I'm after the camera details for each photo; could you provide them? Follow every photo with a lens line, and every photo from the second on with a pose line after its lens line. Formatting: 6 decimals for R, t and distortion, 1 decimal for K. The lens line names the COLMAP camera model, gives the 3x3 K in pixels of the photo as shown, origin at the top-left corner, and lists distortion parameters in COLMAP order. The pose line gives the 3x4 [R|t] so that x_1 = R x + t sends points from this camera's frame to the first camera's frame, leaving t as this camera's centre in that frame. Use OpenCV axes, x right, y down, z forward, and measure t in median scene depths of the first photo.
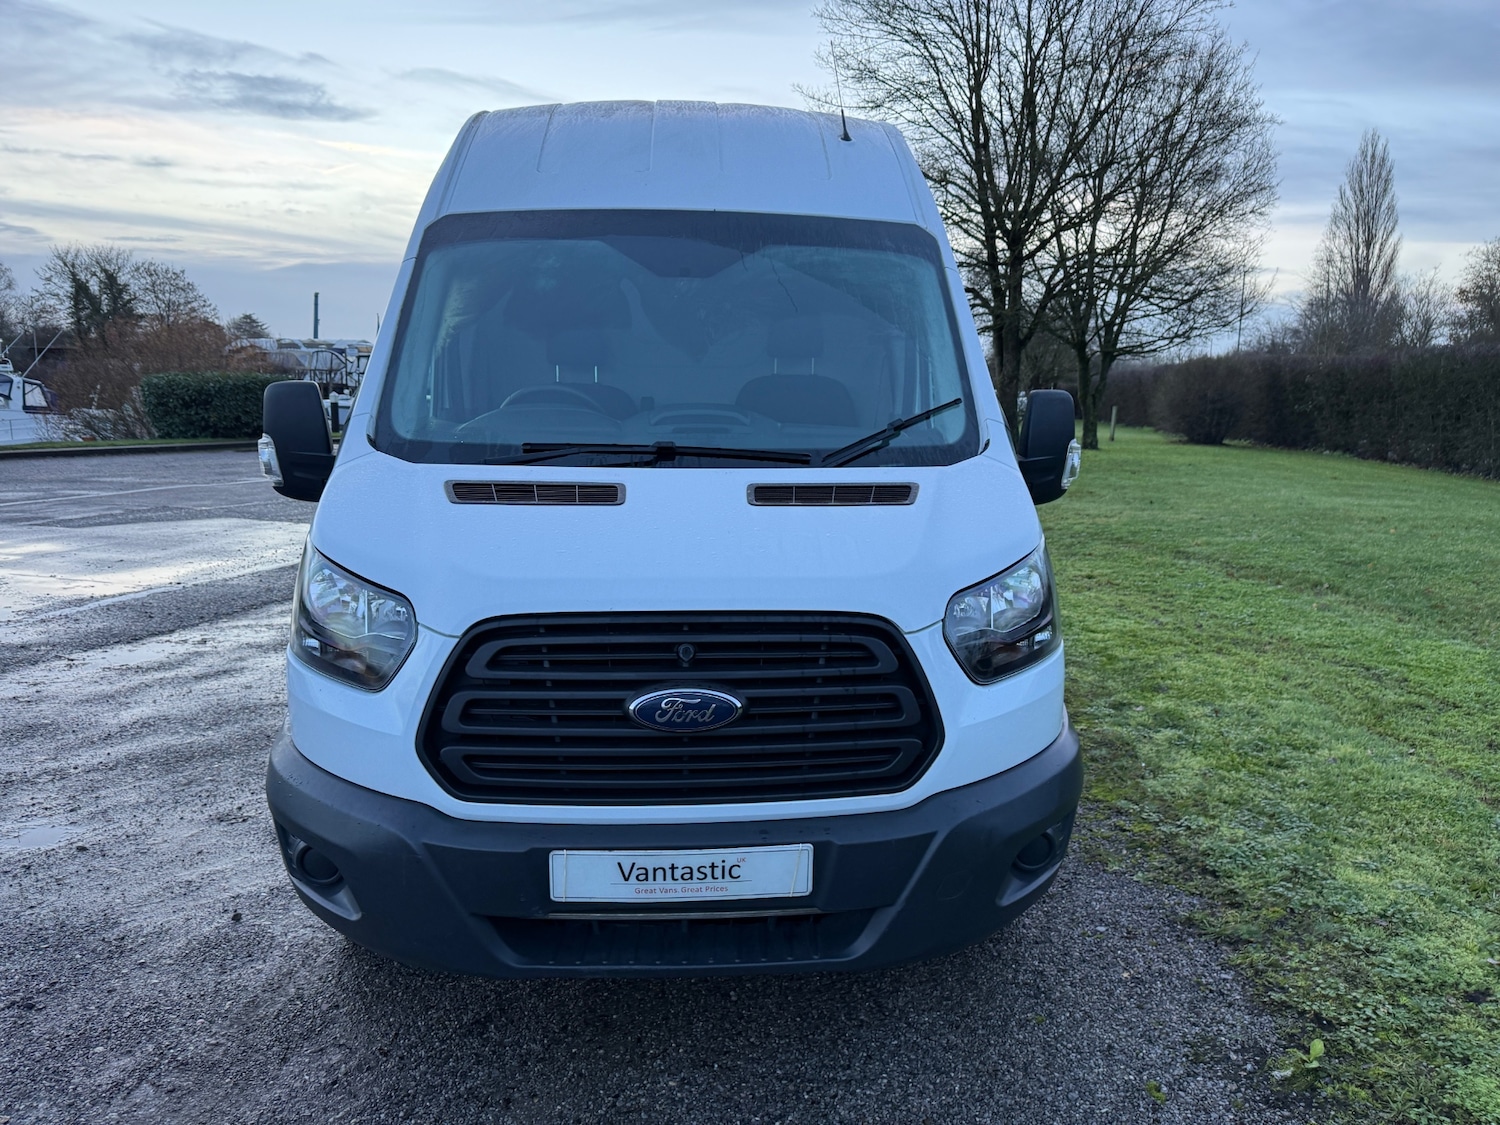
lens RADIAL K [[1062.5, 0, 745.9], [0, 1062.5, 563.8], [0, 0, 1]] dist [0.034637, -0.038149]
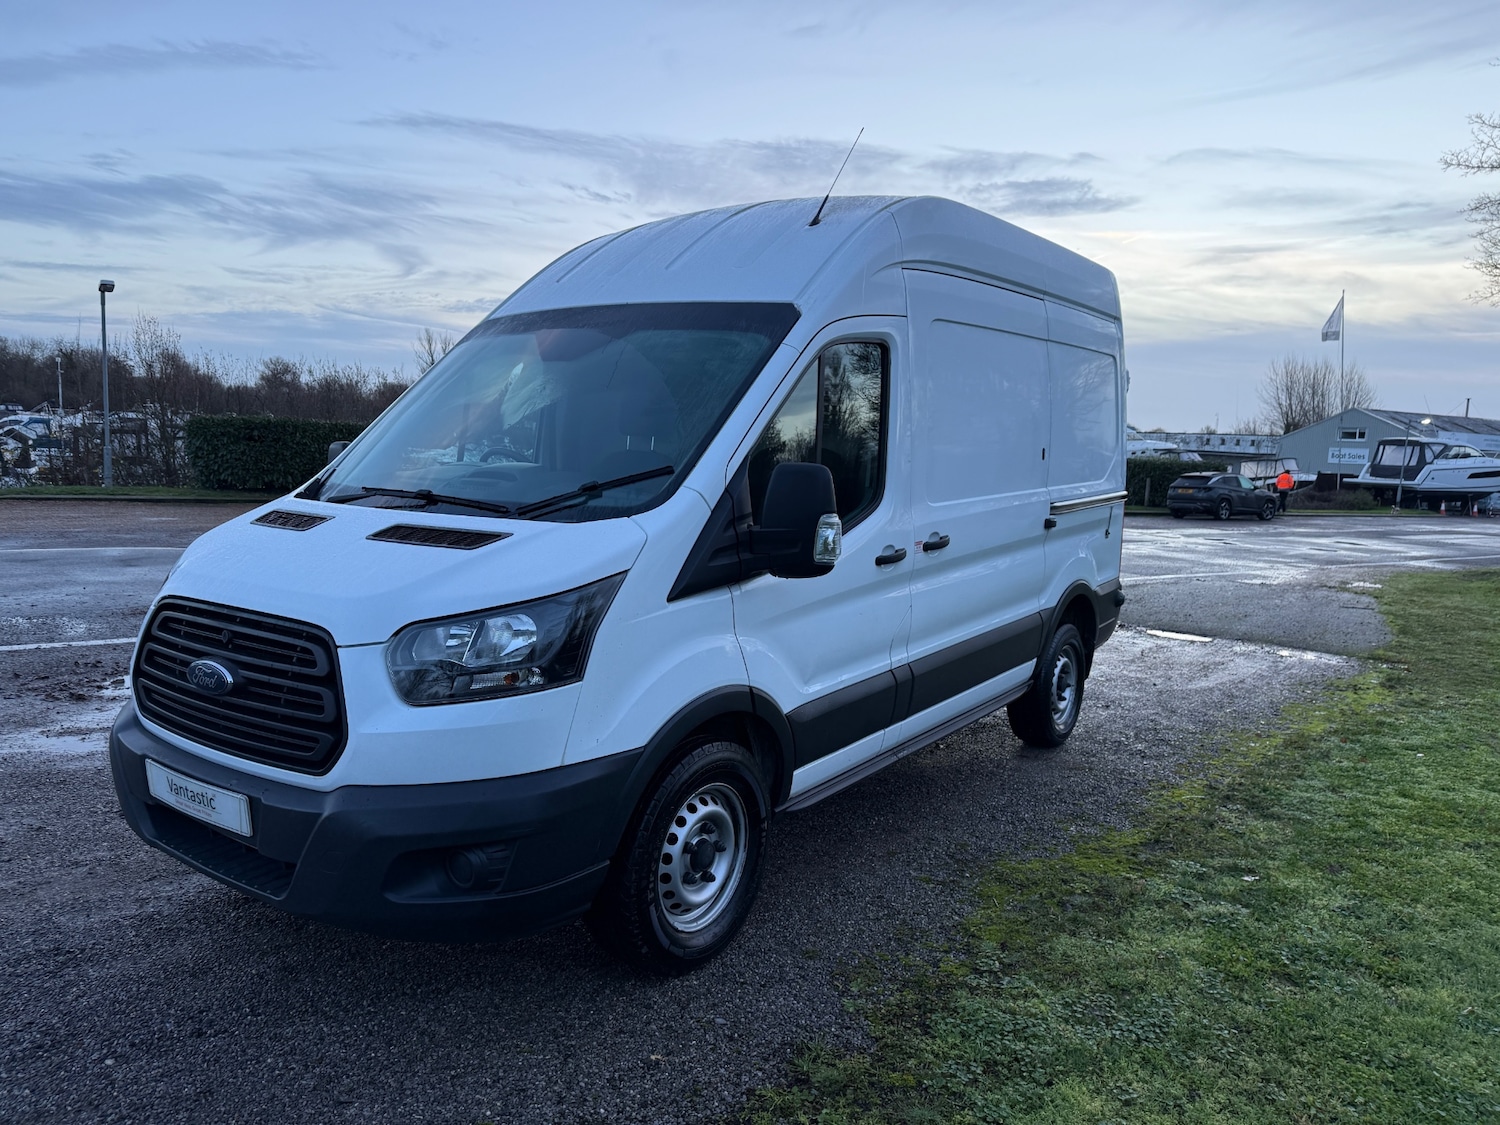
lens RADIAL K [[1062.5, 0, 751.9], [0, 1062.5, 563.0], [0, 0, 1]] dist [0.034637, -0.038149]
pose [[0.778013, 0.085515, -0.622401, 0.039484], [-0.130504, 0.991081, -0.026962, -0.001833], [0.614544, 0.102203, 0.782234, 0.010110]]
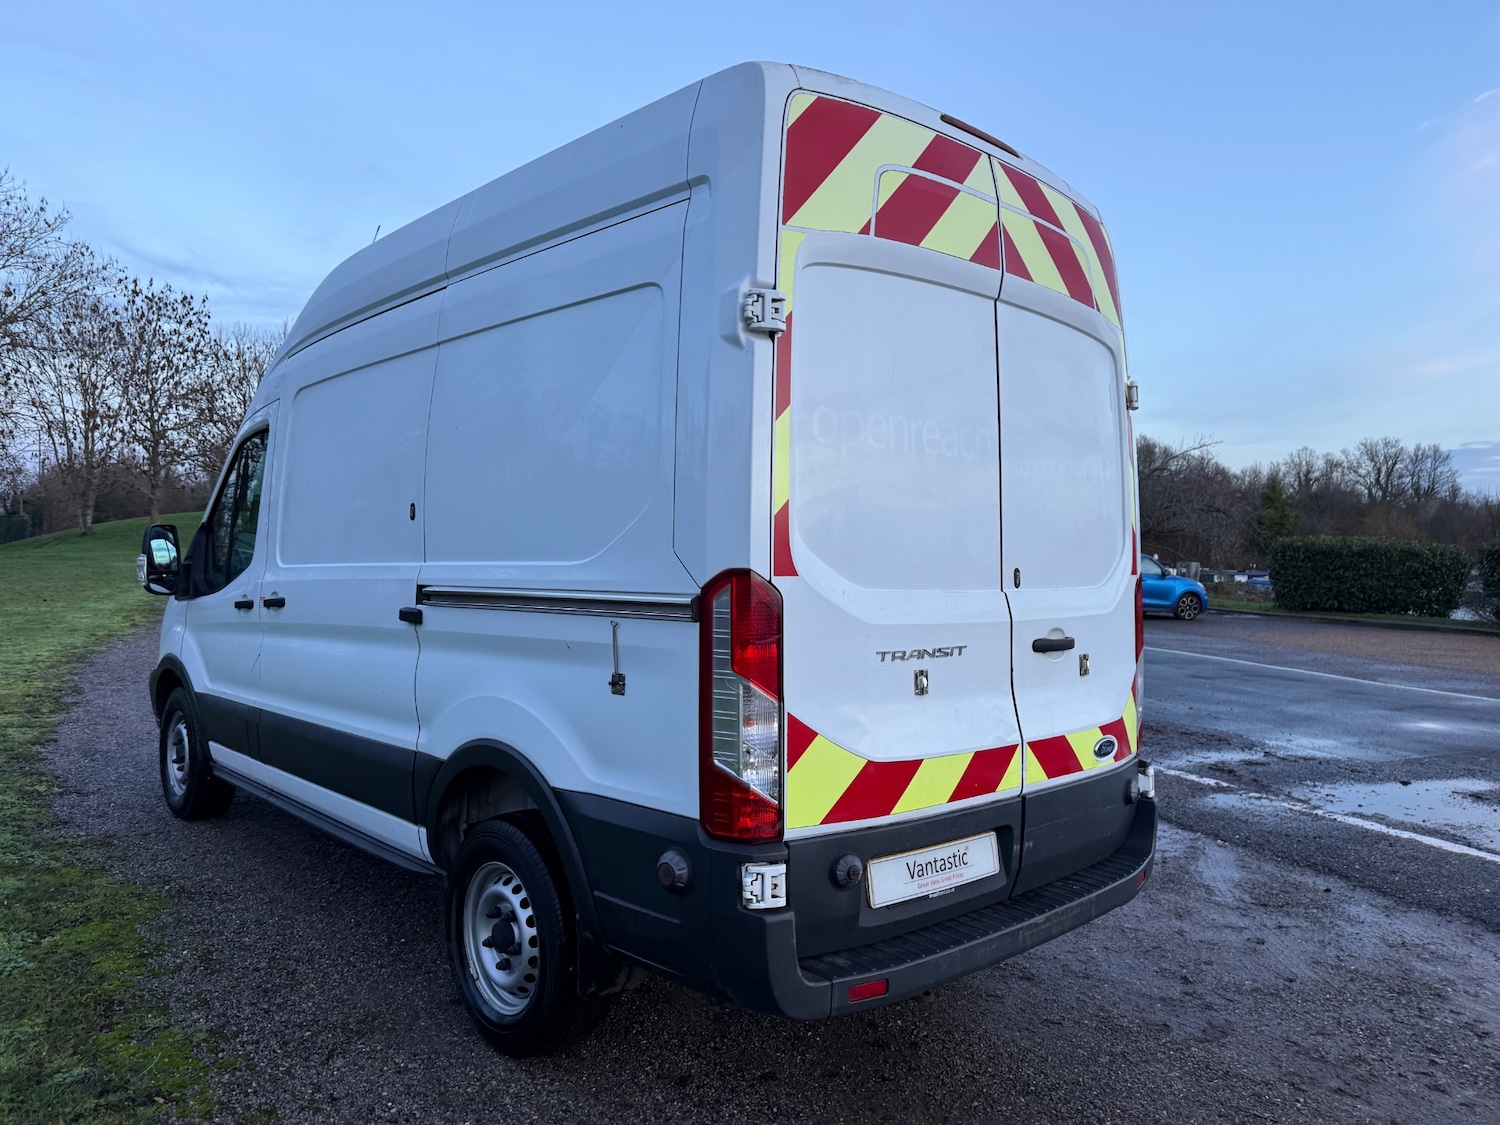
lens RADIAL K [[1062.5, 0, 741.5], [0, 1062.5, 570.1], [0, 0, 1]] dist [0.034637, -0.038149]
pose [[-0.771906, -0.019874, -0.635427, 0.028547], [-0.141979, 0.979656, 0.141834, -0.020706], [0.619681, 0.199699, -0.759023, 0.128703]]
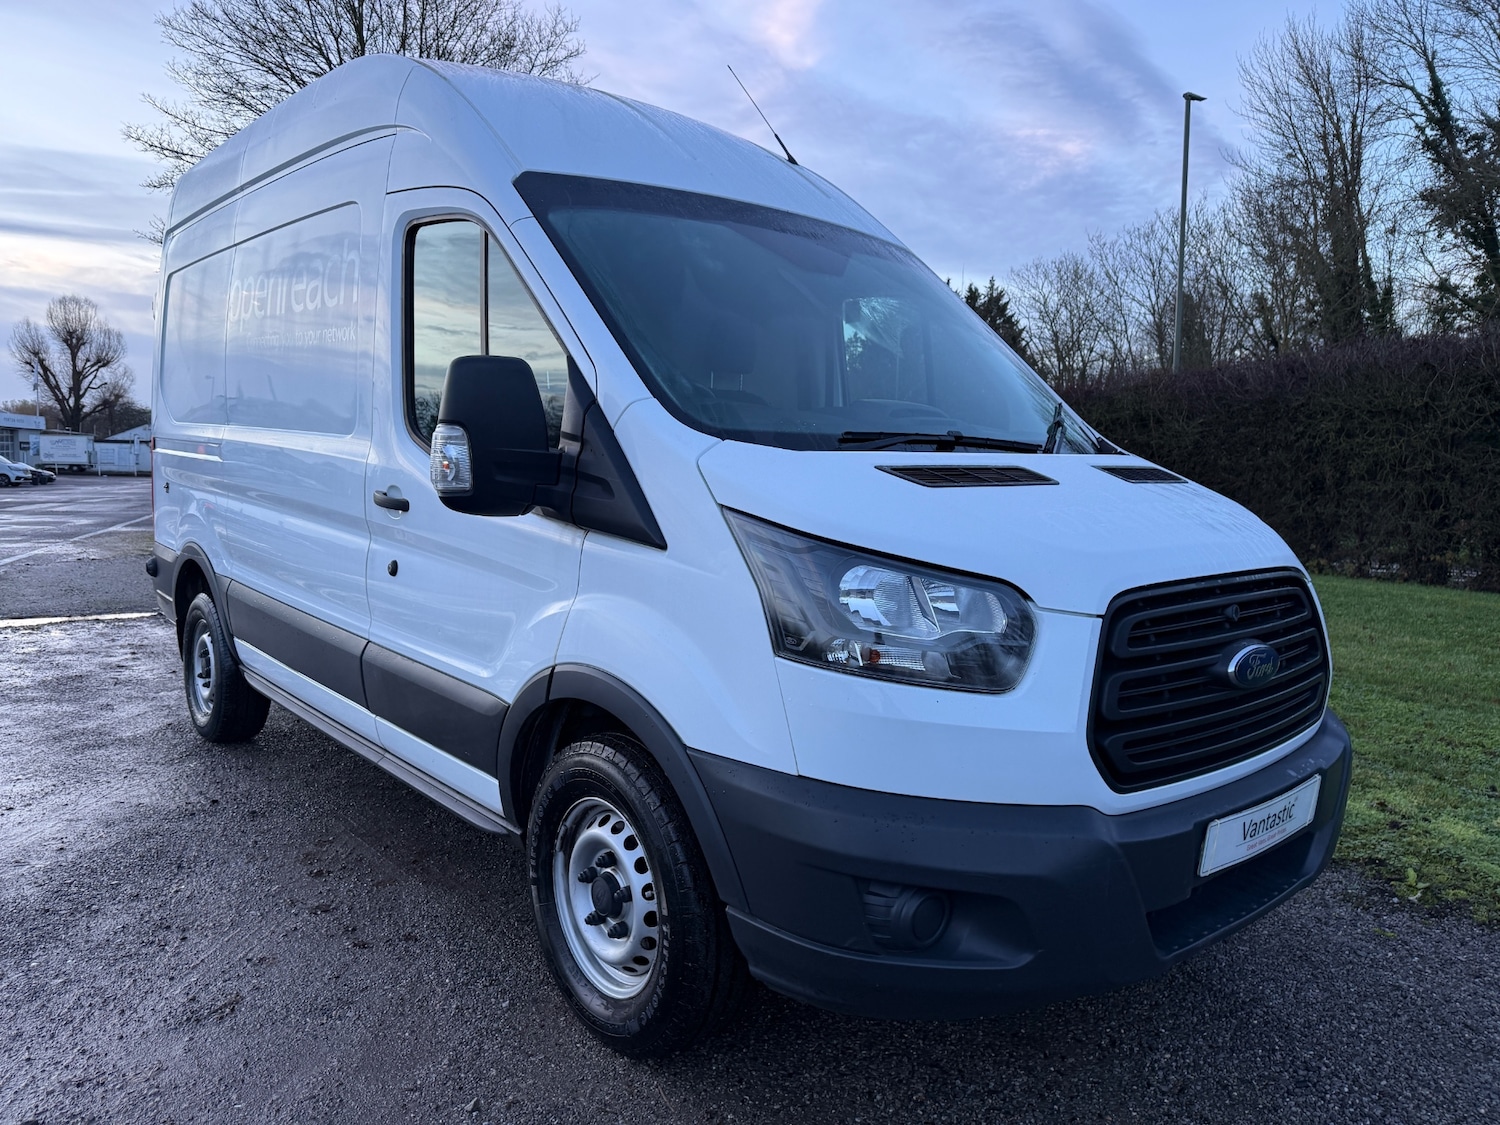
lens RADIAL K [[1062.5, 0, 743.9], [0, 1062.5, 554.3], [0, 0, 1]] dist [0.034637, -0.038149]
pose [[0.799895, -0.056198, 0.597503, -0.032101], [0.096264, 0.994729, -0.035313, 0.000527], [-0.592369, 0.085765, 0.801089, 0.013145]]
